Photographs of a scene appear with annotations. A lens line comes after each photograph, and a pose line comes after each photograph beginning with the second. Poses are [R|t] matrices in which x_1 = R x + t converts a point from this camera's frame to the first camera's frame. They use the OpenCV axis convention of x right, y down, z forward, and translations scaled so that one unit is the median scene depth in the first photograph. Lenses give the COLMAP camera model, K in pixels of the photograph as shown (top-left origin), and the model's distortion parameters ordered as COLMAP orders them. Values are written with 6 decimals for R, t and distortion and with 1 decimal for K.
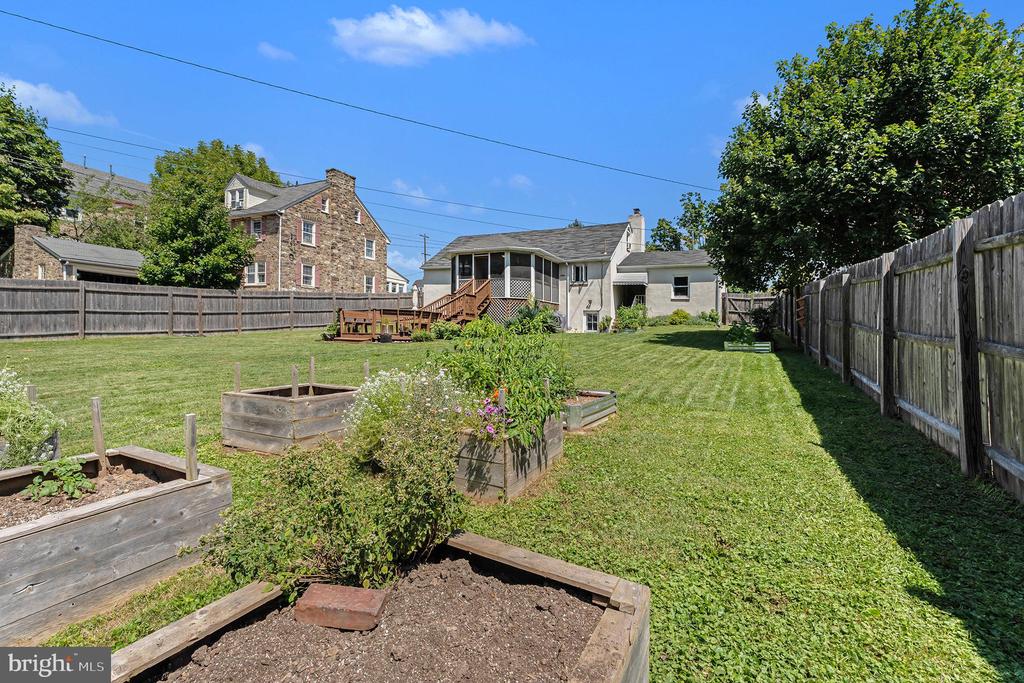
lens RADIAL K [[457.7, 0, 526.2], [0, 457.7, 346.9], [0, 0, 1]] dist [0.018520, -0.000999]
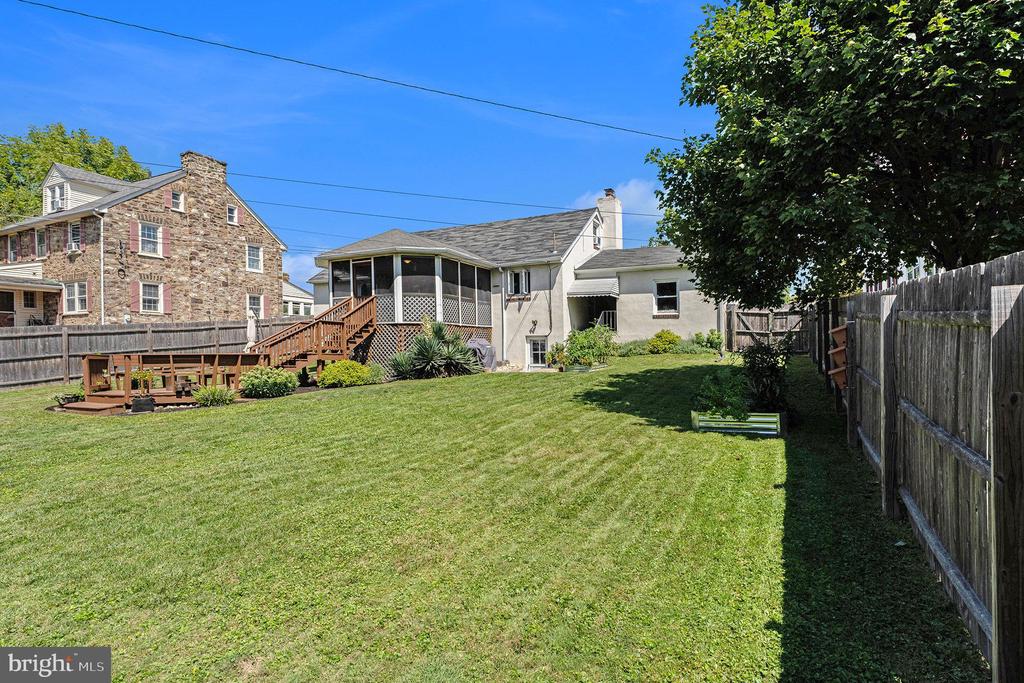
lens RADIAL K [[540.0, 0, 494.0], [0, 540.0, 374.2], [0, 0, 1]] dist [0.003259, 0.001414]
pose [[0.998620, -0.025959, -0.045648, 0.113843], [0.026461, 0.999595, 0.010432, -0.031629], [0.045358, -0.011625, 0.998903, 0.182079]]
